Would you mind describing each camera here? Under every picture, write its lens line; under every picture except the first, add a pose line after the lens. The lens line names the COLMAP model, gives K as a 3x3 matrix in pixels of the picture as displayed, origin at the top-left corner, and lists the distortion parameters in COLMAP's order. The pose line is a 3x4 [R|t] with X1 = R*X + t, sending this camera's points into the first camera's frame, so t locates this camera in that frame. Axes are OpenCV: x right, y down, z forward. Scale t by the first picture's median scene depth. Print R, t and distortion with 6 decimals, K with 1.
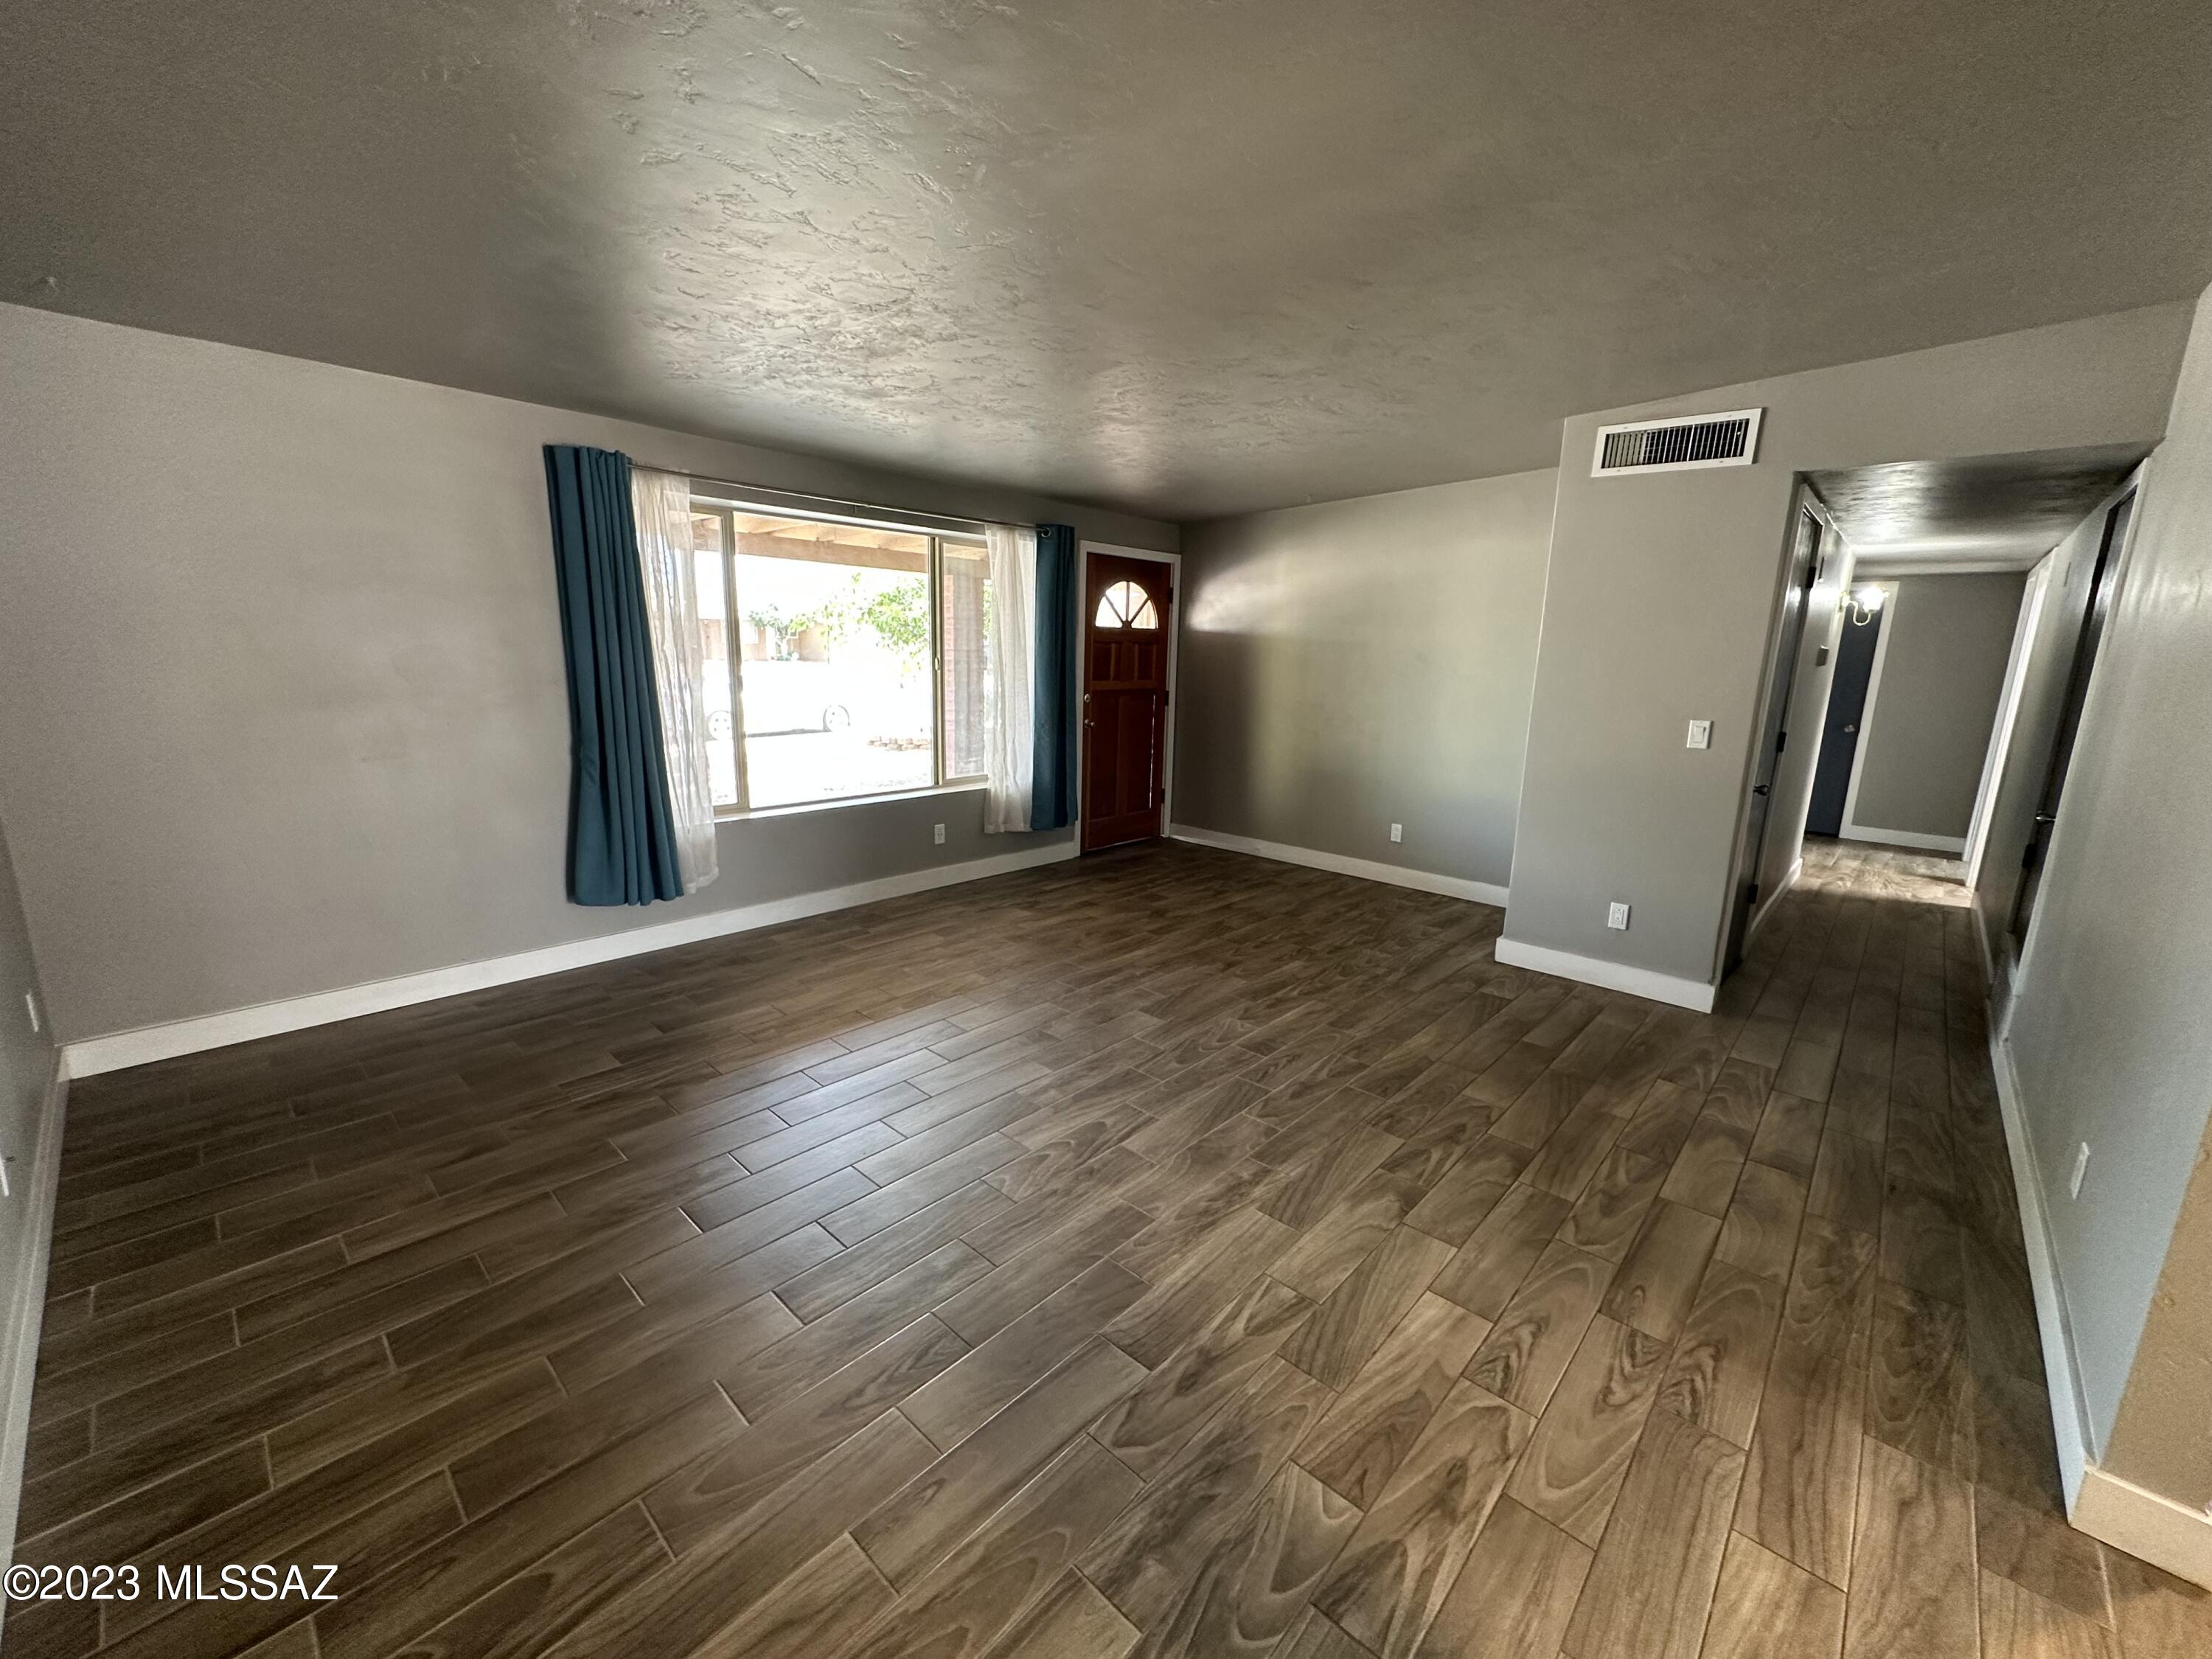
lens RADIAL K [[884.1, 0, 1095.1], [0, 884.1, 826.8], [0, 0, 1]] dist [-0.000167, -0.000175]
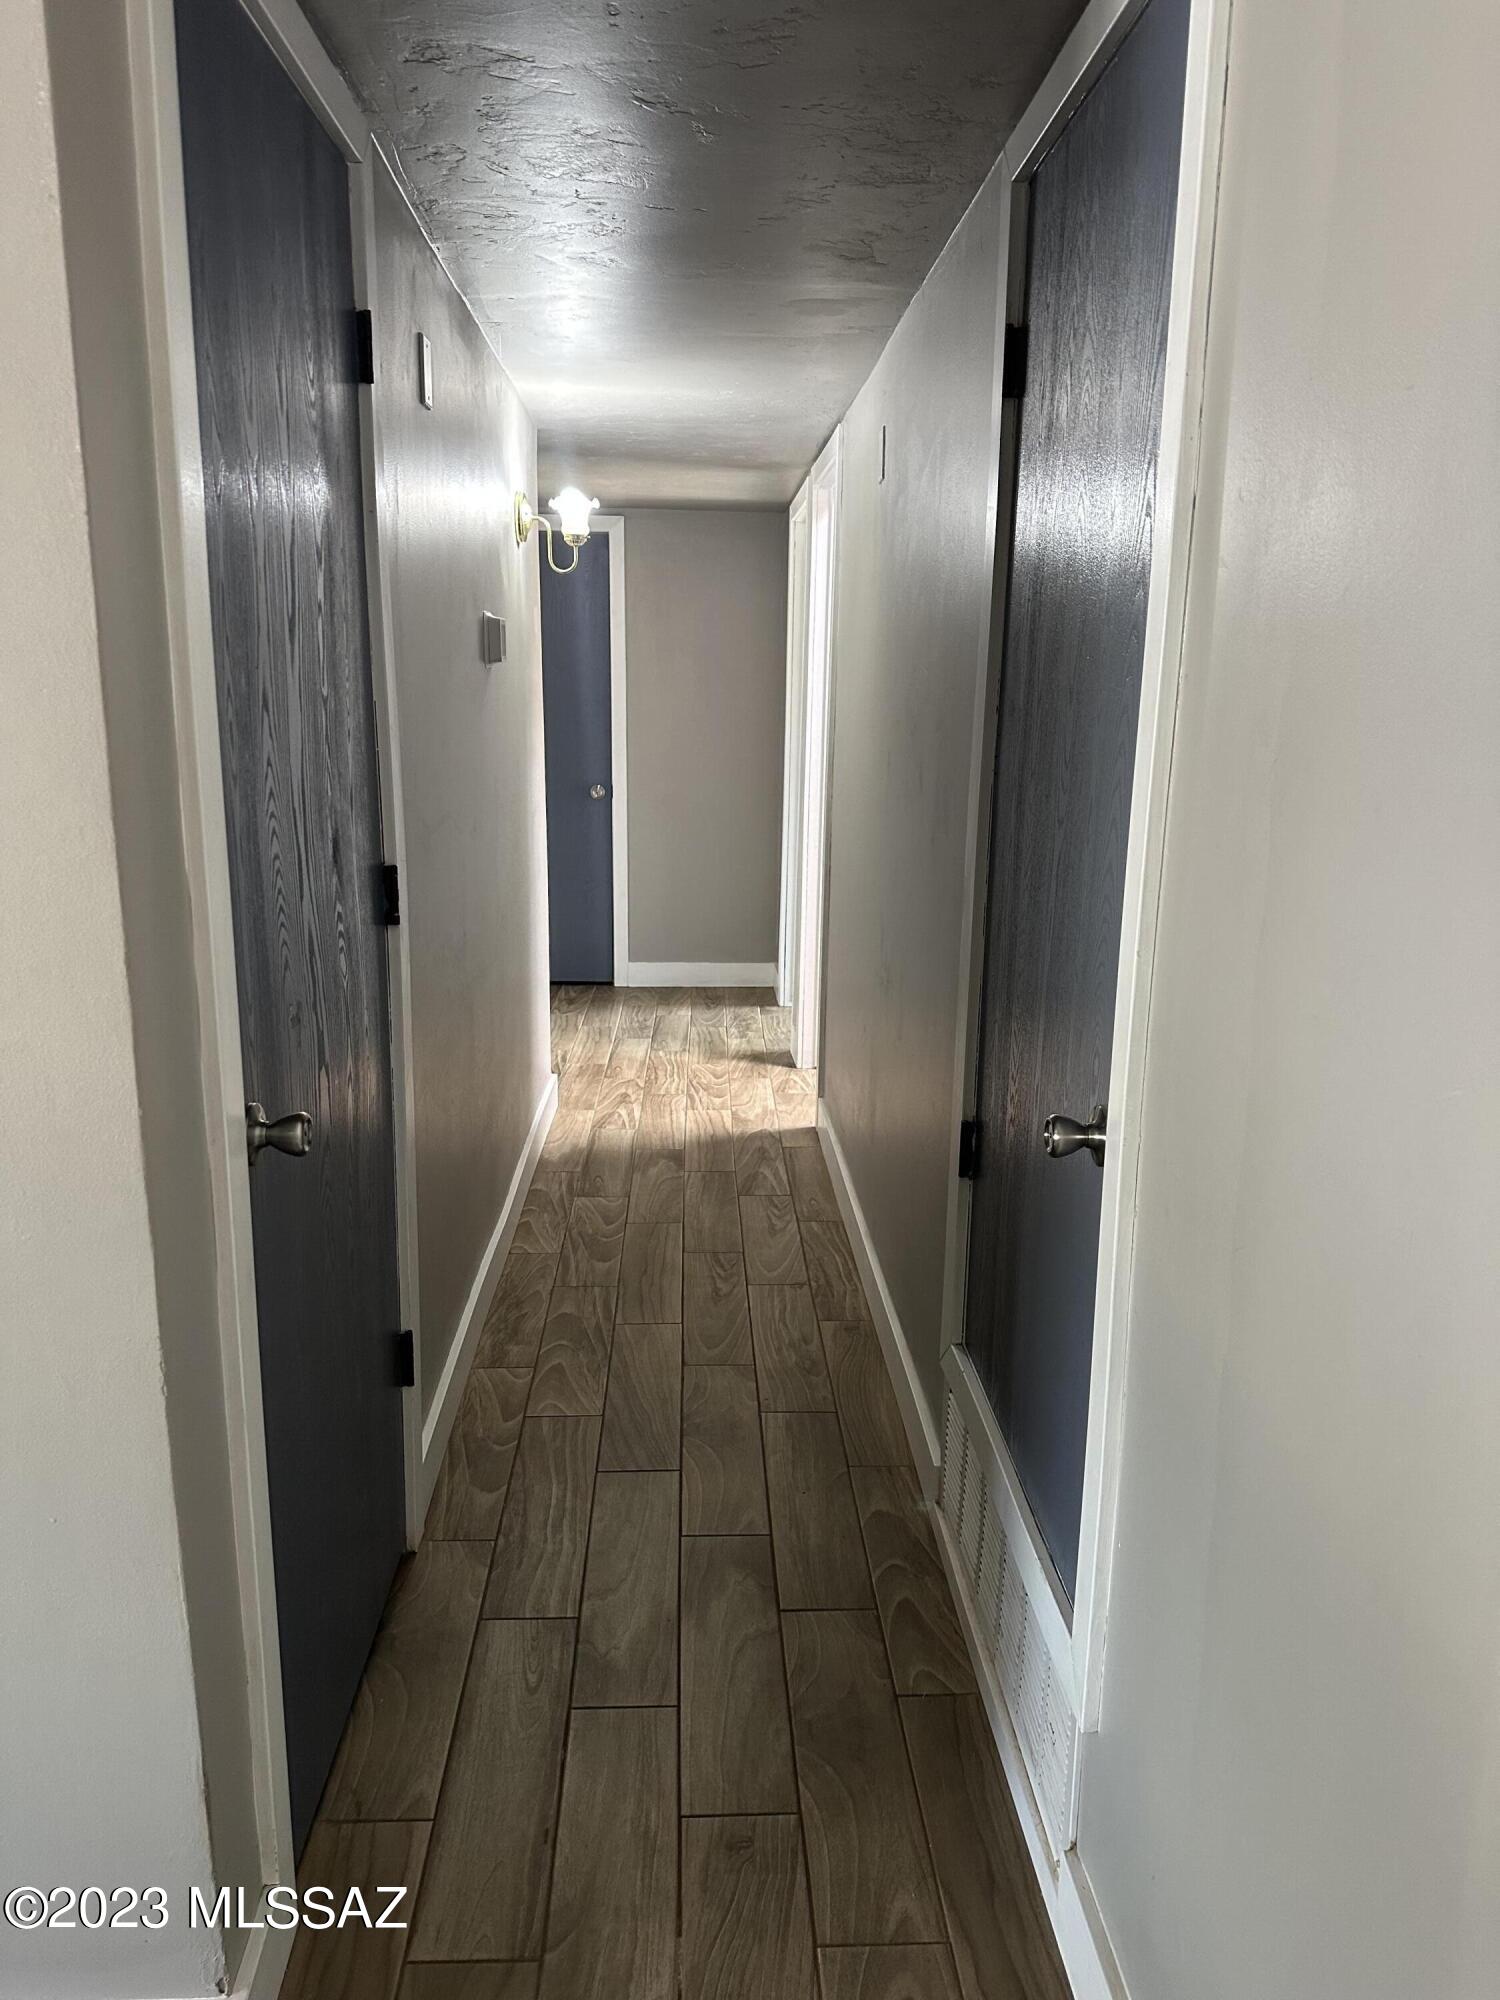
lens RADIAL K [[1395.5, 0, 748.8], [0, 1395.5, 1002.1], [0, 0, 1]] dist [0.005905, 0.000679]
pose [[0.700594, -0.170429, 0.692908, 0.351862], [0.147897, 0.984653, 0.092650, -0.057675], [-0.698064, 0.037569, 0.715049, 0.379632]]
